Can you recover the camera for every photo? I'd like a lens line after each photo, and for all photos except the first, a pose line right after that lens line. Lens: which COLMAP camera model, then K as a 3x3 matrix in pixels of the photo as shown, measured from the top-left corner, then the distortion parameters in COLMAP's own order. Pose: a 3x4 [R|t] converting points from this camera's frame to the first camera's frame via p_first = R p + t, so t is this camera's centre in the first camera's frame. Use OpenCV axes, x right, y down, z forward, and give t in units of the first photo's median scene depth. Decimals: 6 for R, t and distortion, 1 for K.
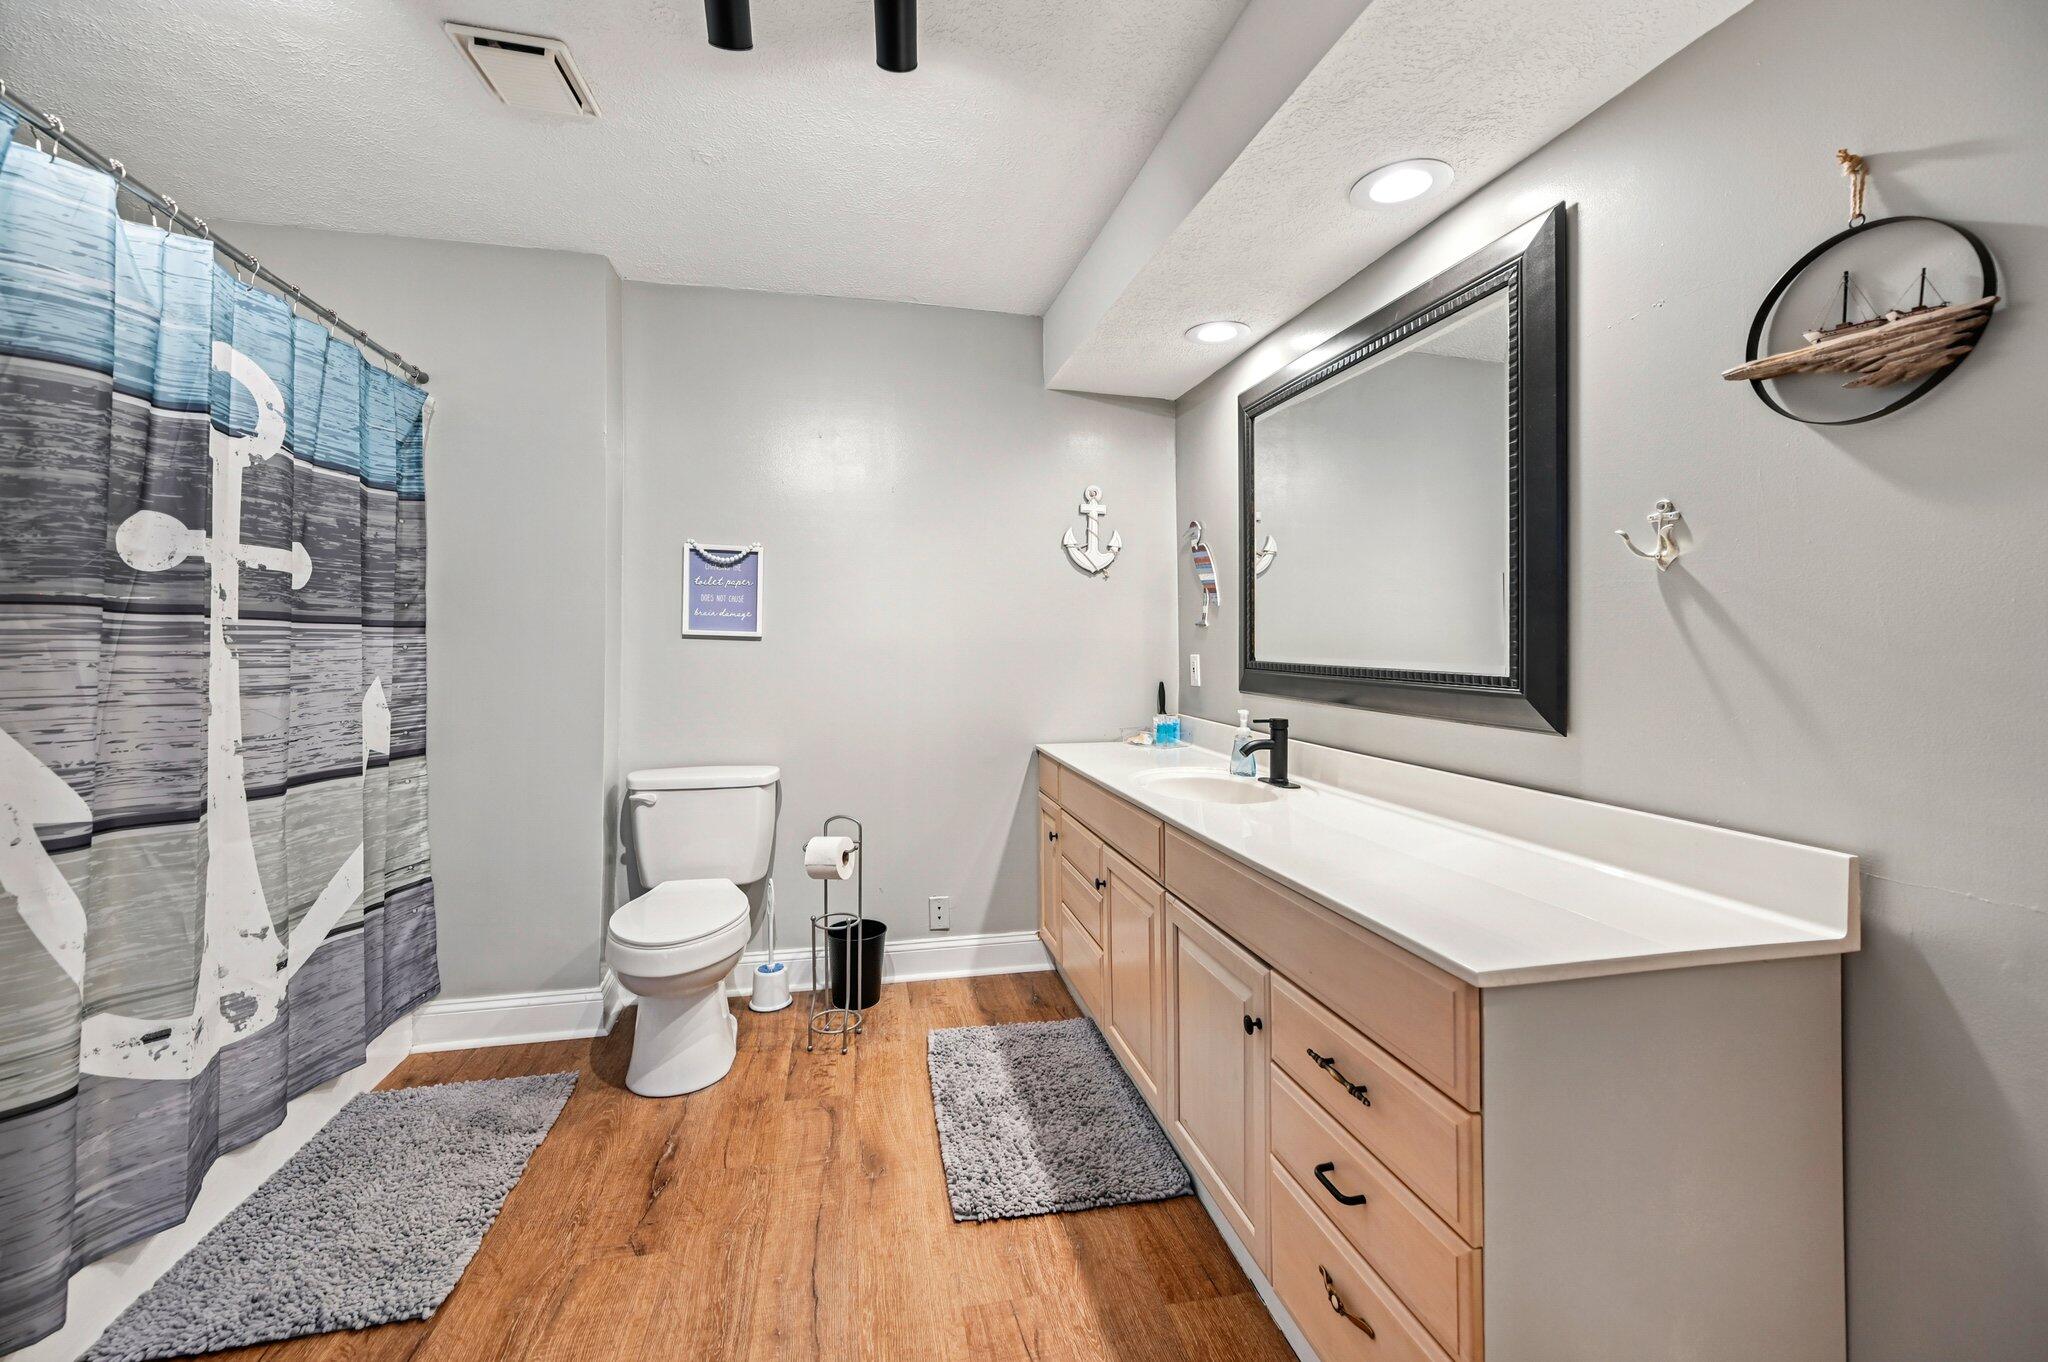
lens RADIAL K [[810.6, 0, 1032.5], [0, 810.6, 625.7], [0, 0, 1]] dist [-0.002770, 0.000832]
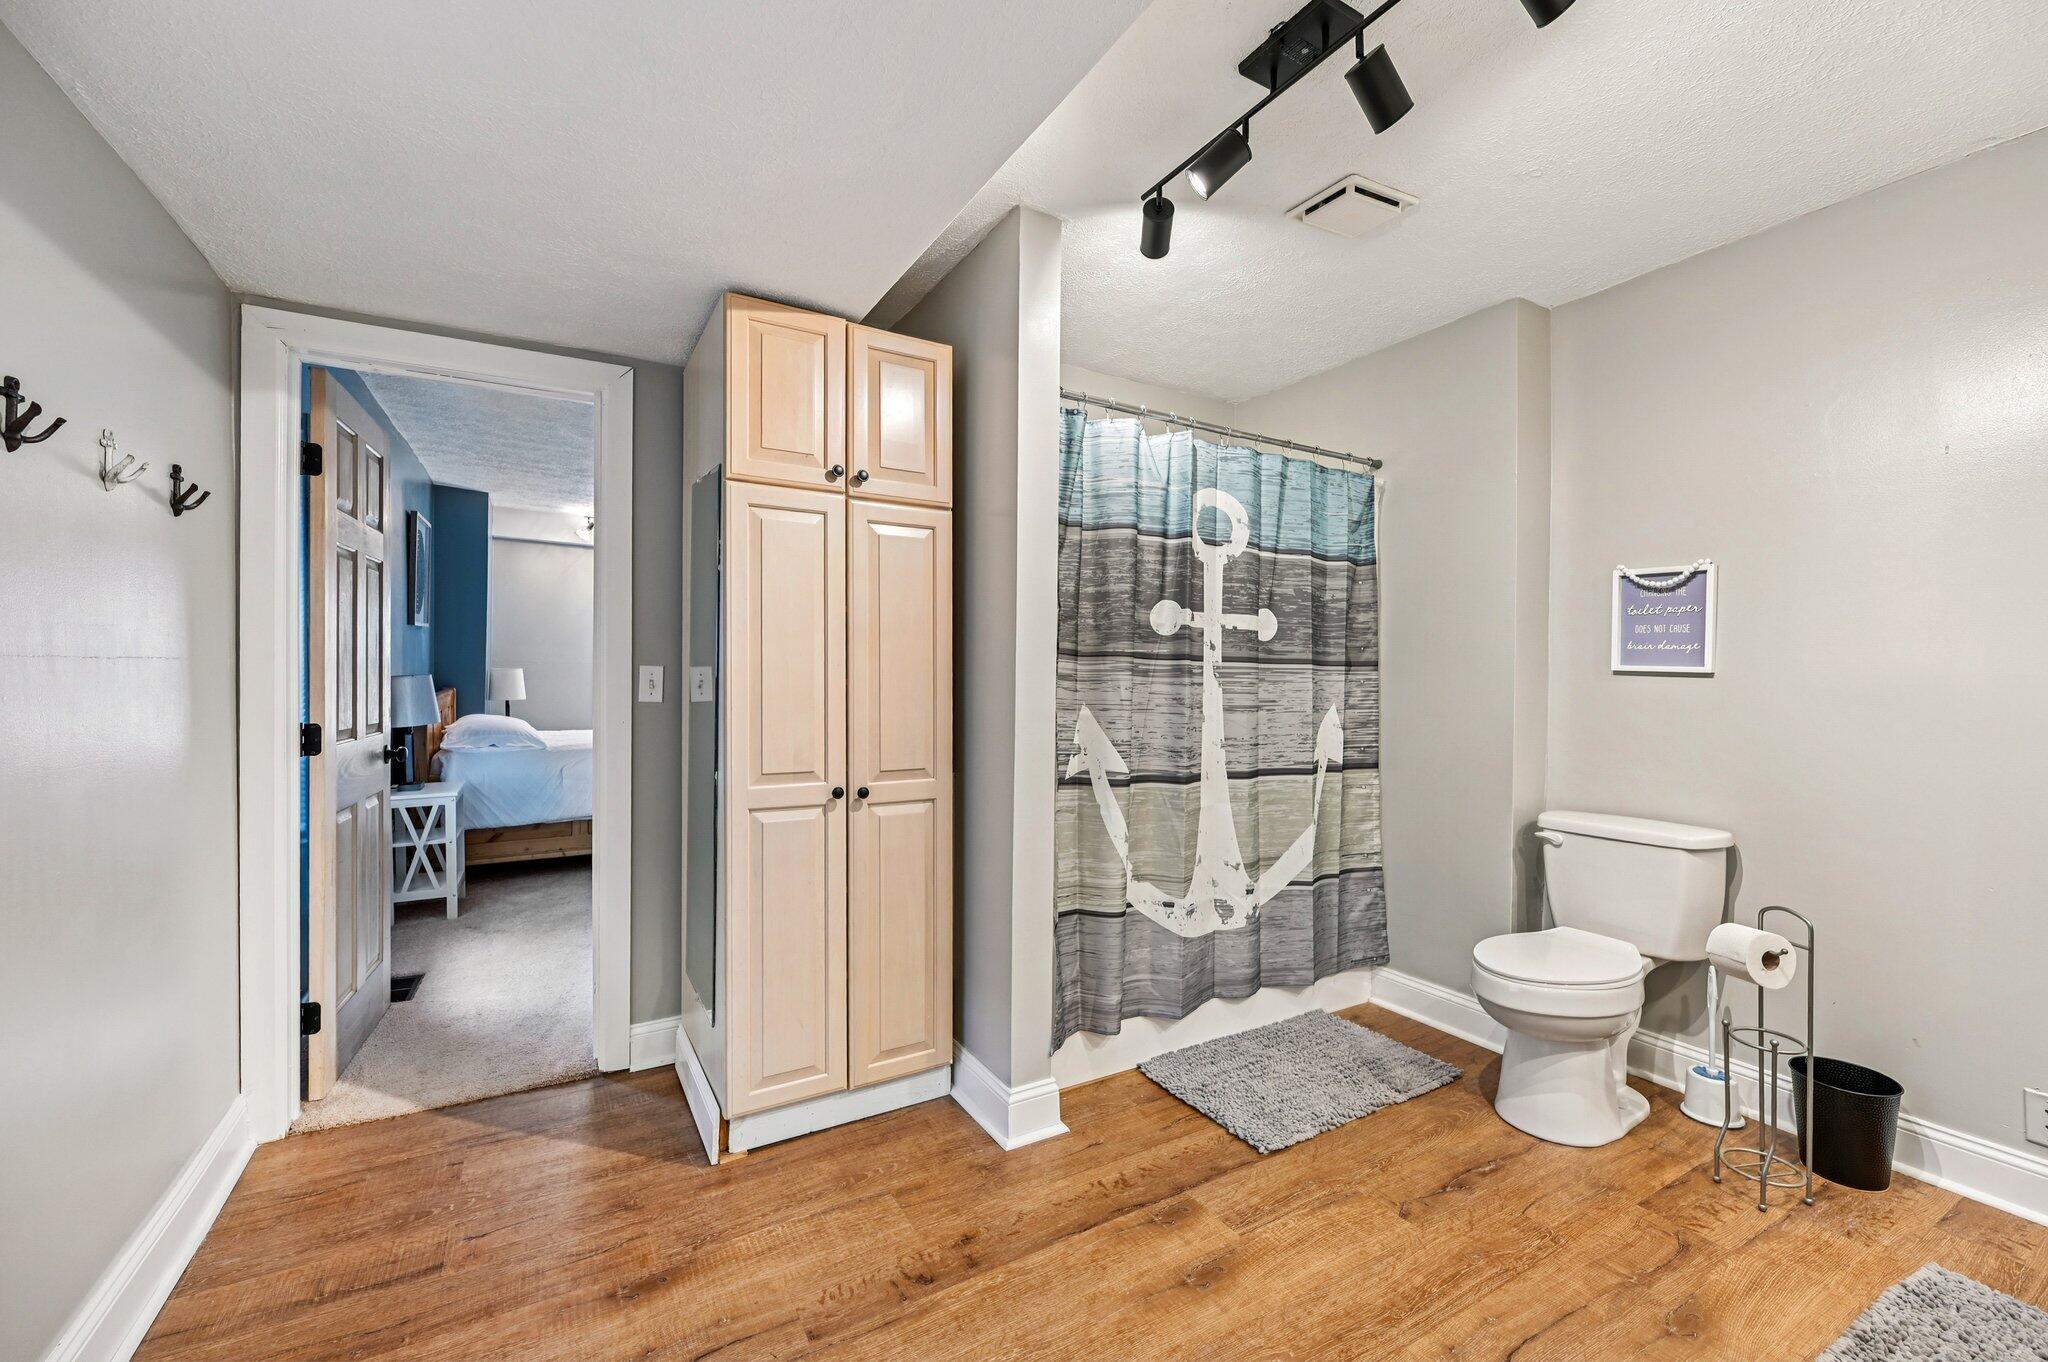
lens RADIAL K [[810.6, 0, 1039.2], [0, 810.6, 682.2], [0, 0, 1]] dist [-0.002770, 0.000832]
pose [[0.333084, 0.006853, -0.942872, 0.320990], [0.014174, 0.999824, 0.012274, 0.005500], [0.942791, -0.017453, 0.332928, 0.122373]]
